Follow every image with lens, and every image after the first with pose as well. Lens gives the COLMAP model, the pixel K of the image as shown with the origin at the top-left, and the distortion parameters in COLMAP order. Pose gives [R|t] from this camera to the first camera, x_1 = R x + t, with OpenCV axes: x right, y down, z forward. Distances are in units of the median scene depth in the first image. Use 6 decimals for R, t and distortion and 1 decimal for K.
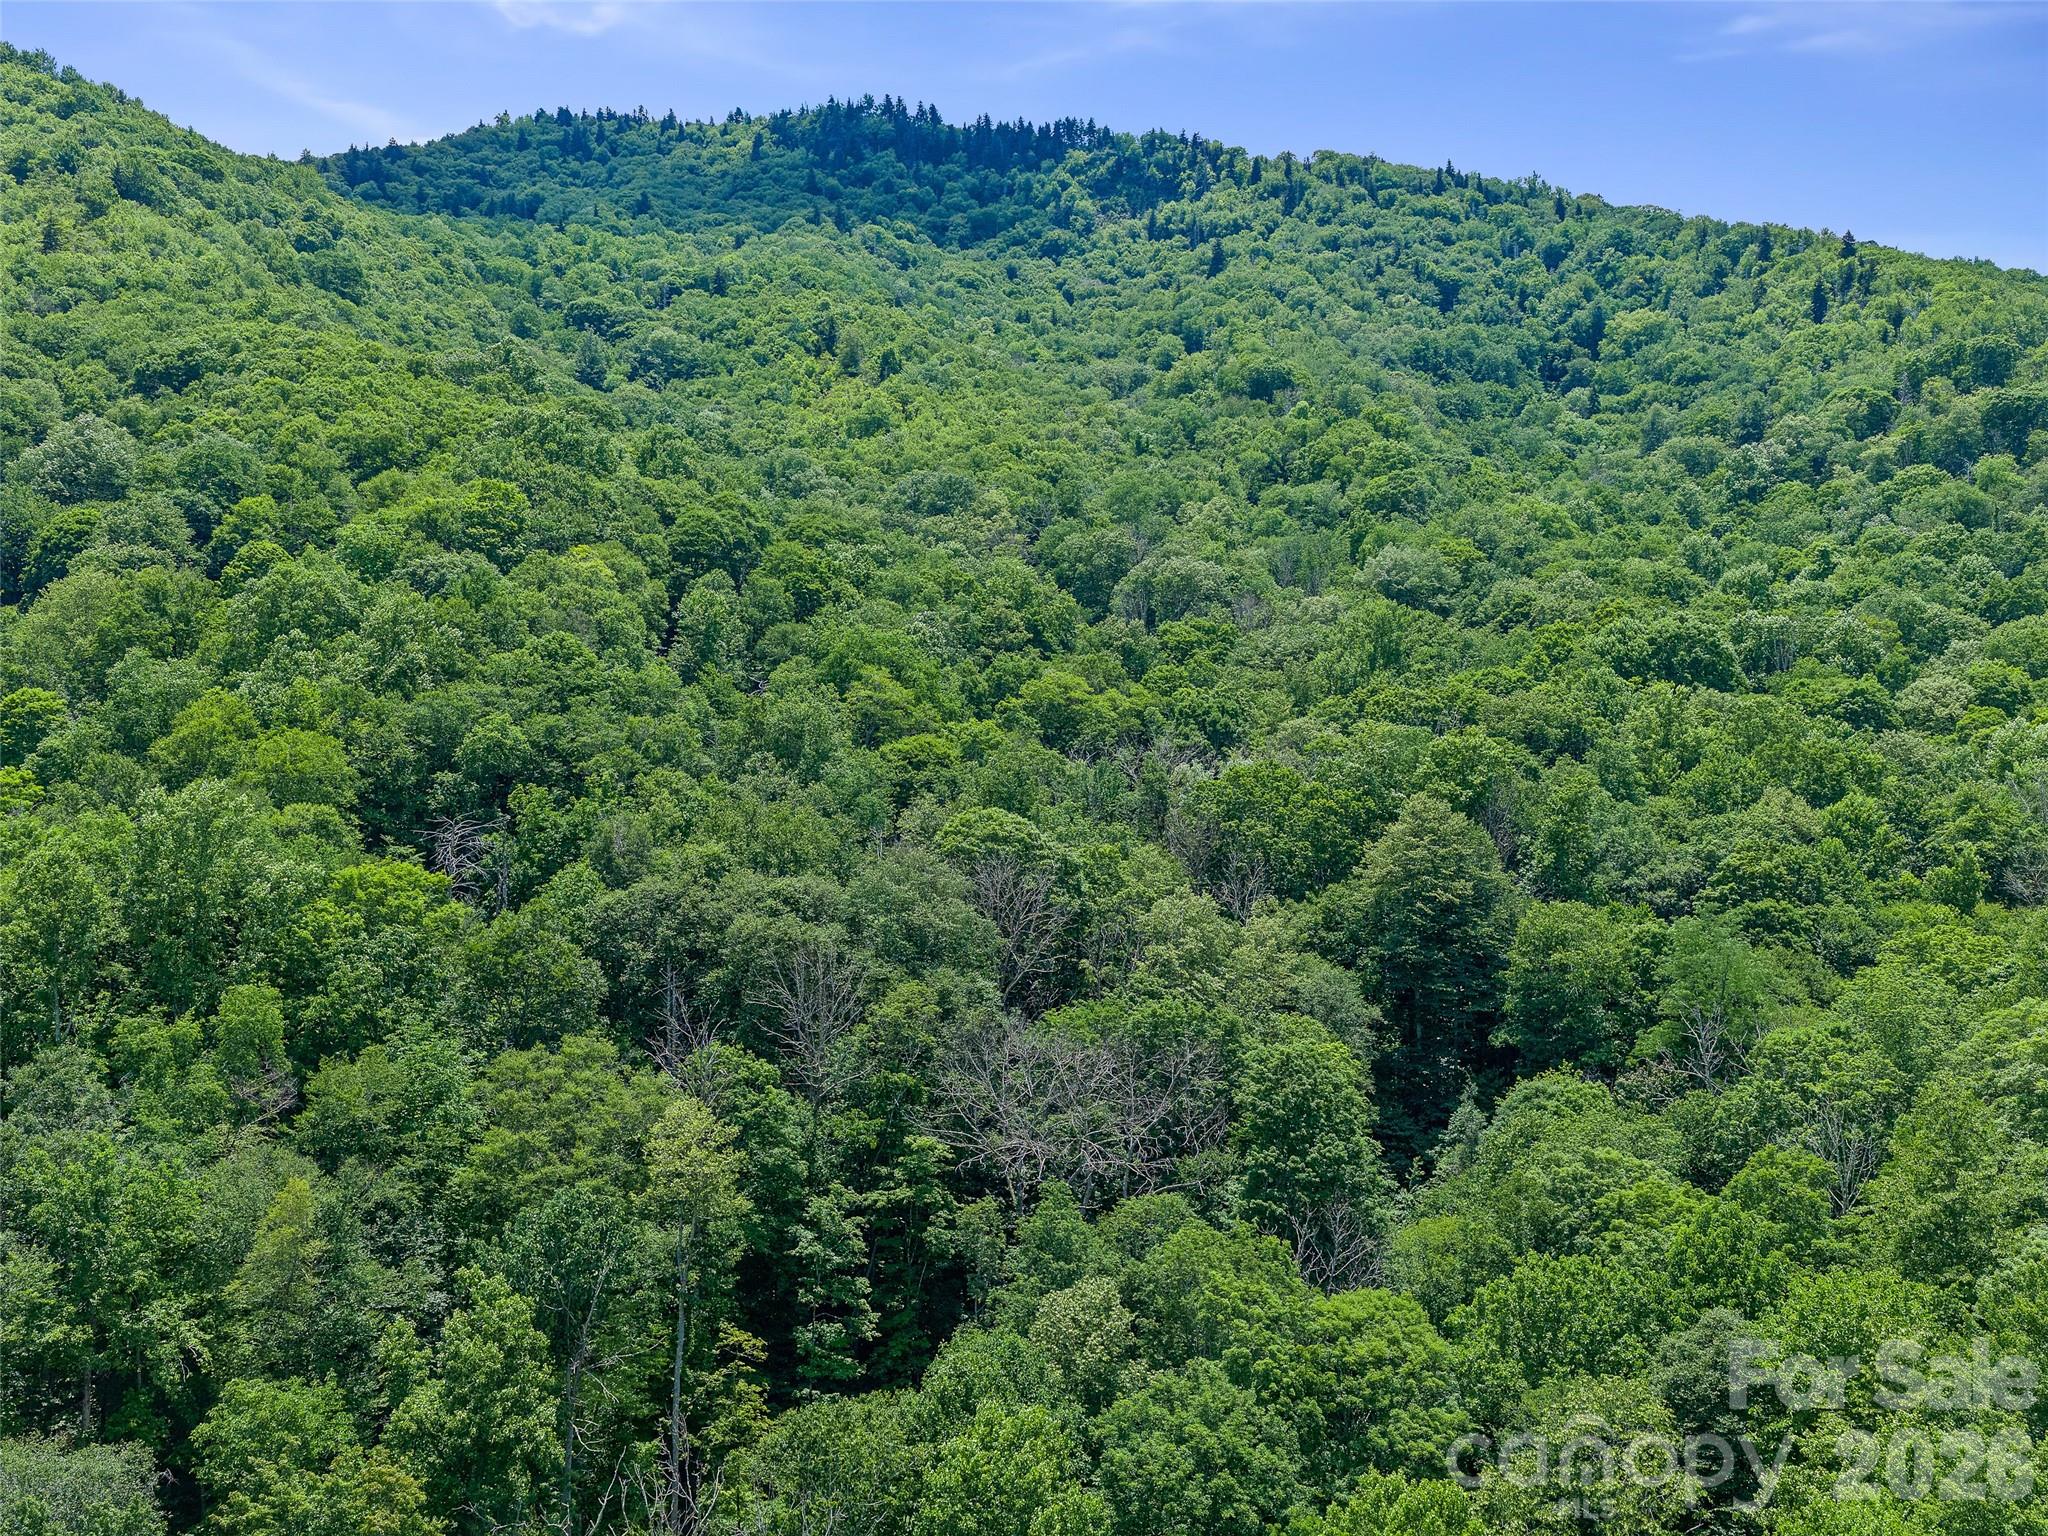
lens RADIAL K [[1630.3, 0, 1026.0], [0, 1630.3, 778.3], [0, 0, 1]] dist [0.006756, -0.007569]
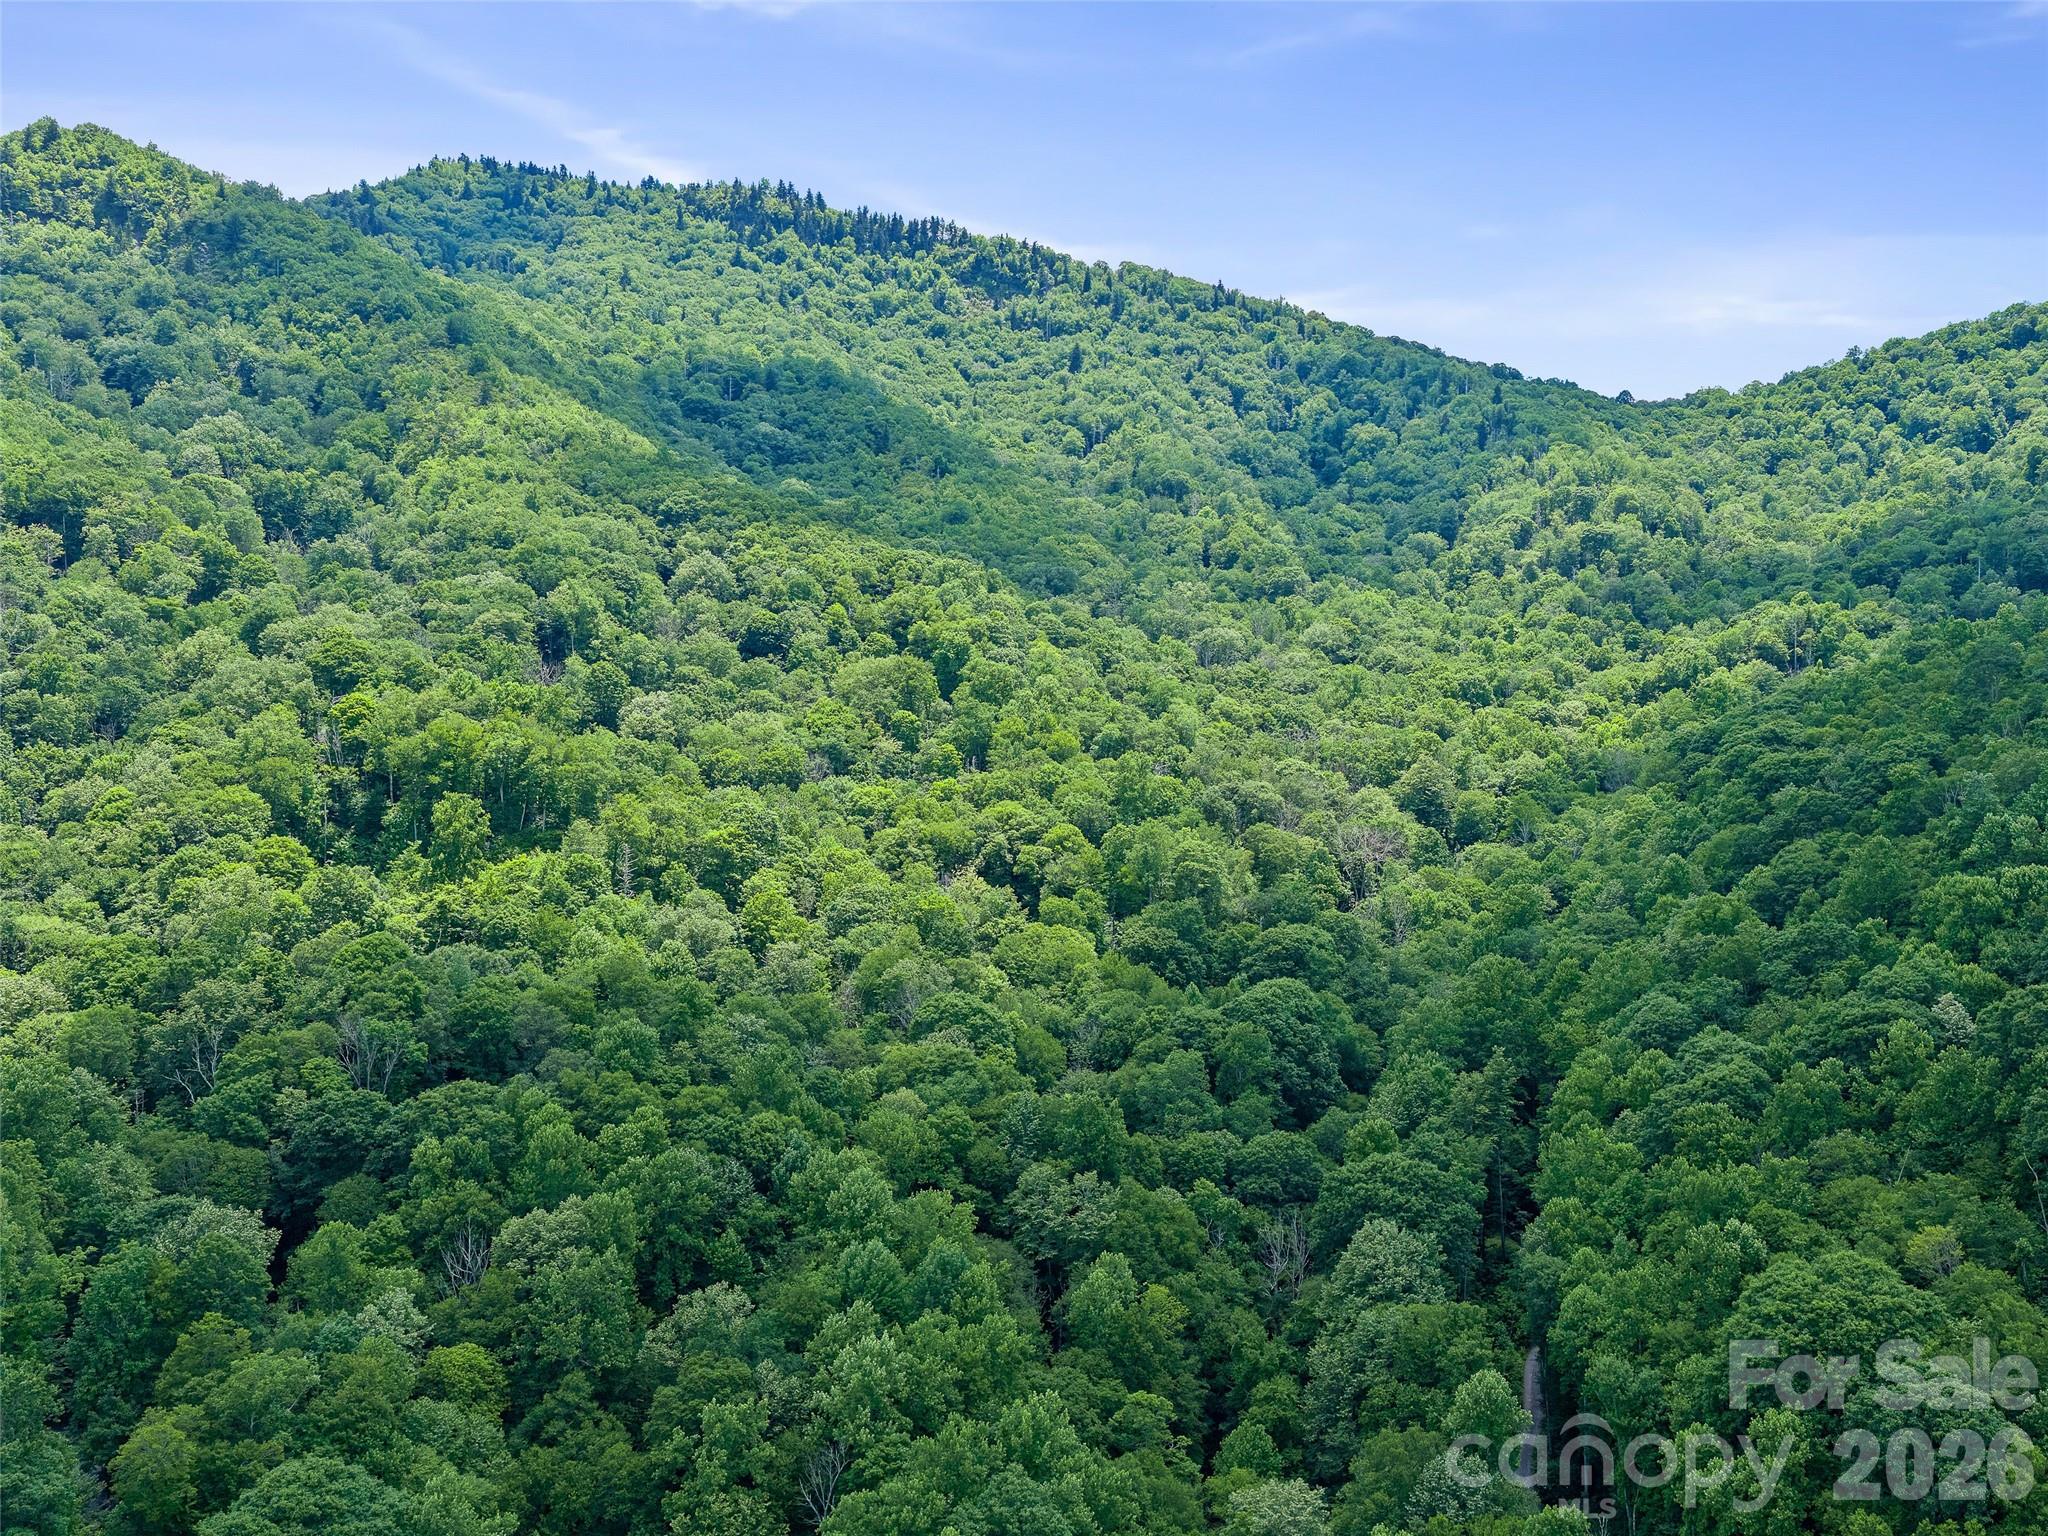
lens RADIAL K [[1630.3, 0, 1022.3], [0, 1630.3, 763.2], [0, 0, 1]] dist [0.006756, -0.007569]
pose [[0.975120, 0.001325, 0.221674, -0.232756], [-0.007819, 0.999565, 0.028423, -0.010770], [-0.221540, -0.029449, 0.974707, -0.353331]]
